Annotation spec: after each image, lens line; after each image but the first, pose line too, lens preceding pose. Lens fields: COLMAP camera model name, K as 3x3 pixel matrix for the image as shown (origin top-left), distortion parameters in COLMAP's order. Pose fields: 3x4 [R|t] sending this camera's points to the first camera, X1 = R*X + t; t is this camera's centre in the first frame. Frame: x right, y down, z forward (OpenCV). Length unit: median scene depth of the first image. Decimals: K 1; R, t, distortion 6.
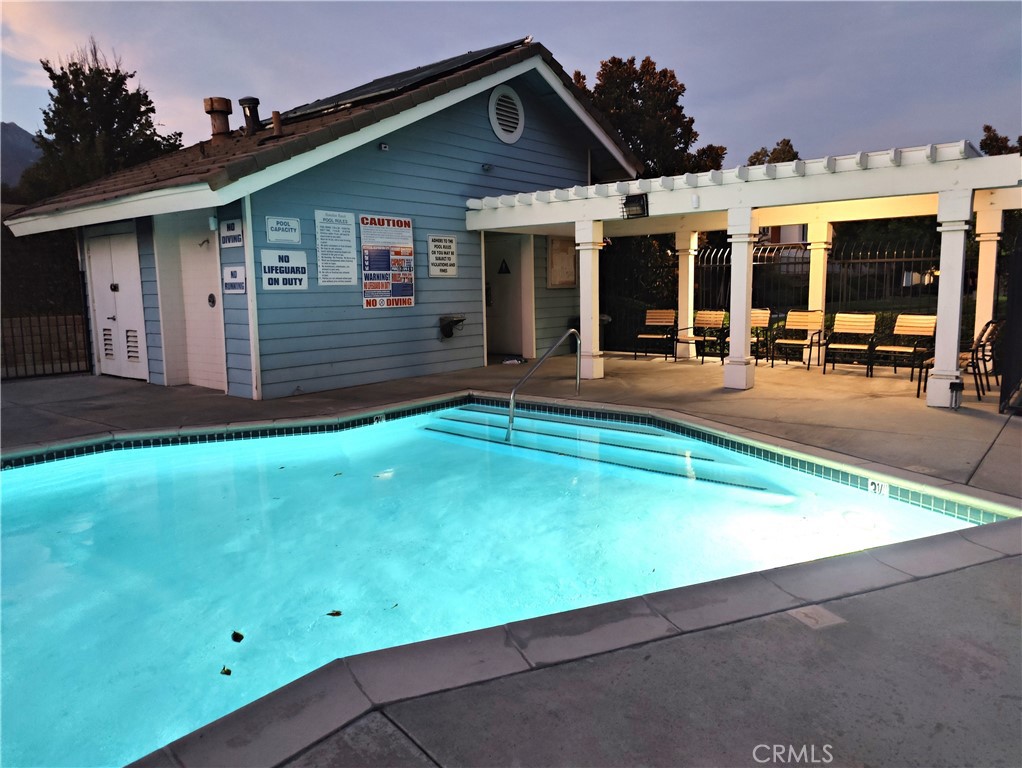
lens RADIAL K [[717.1, 0, 514.5], [0, 717.1, 381.9], [0, 0, 1]] dist [0.010881, -0.002814]
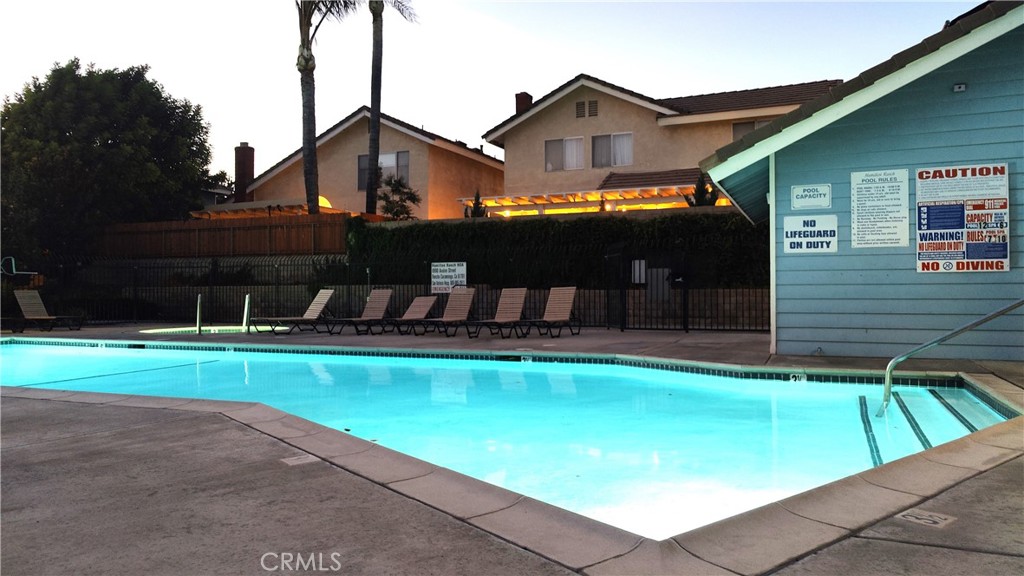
lens RADIAL K [[739.6, 0, 510.2], [0, 739.6, 281.6], [0, 0, 1]] dist [0.030154, -0.002432]
pose [[0.263013, -0.000715, -0.964792, 0.561736], [-0.129191, 0.990968, -0.035954, 0.007544], [0.956104, 0.134099, 0.260545, 0.285562]]
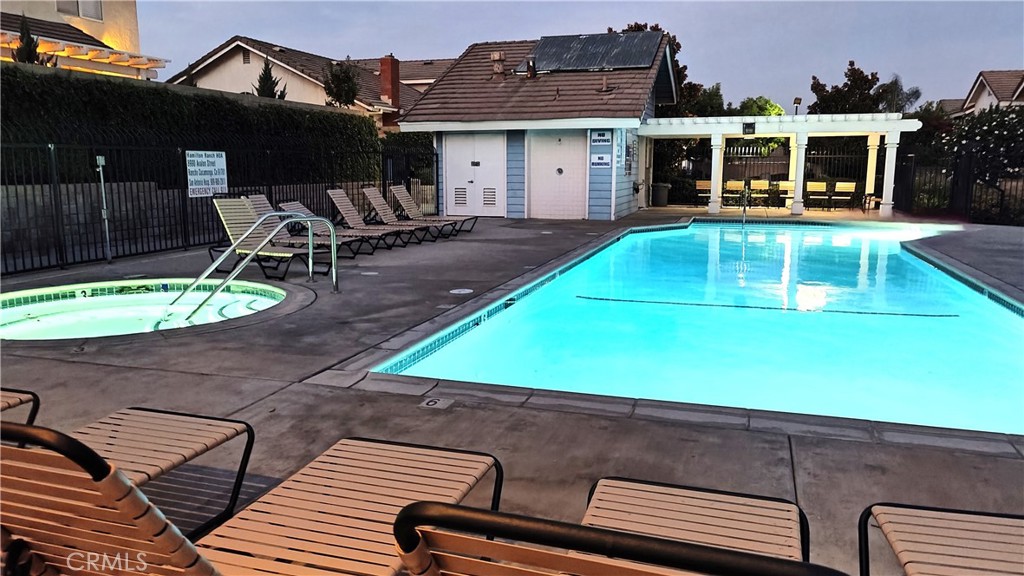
lens RADIAL K [[739.6, 0, 509.0], [0, 739.6, 285.8], [0, 0, 1]] dist [0.030154, -0.002432]
pose [[0.936159, -0.039039, 0.349403, -1.200108], [0.029370, 0.999026, 0.032931, 0.115740], [-0.350348, -0.020567, 0.936394, -0.756981]]
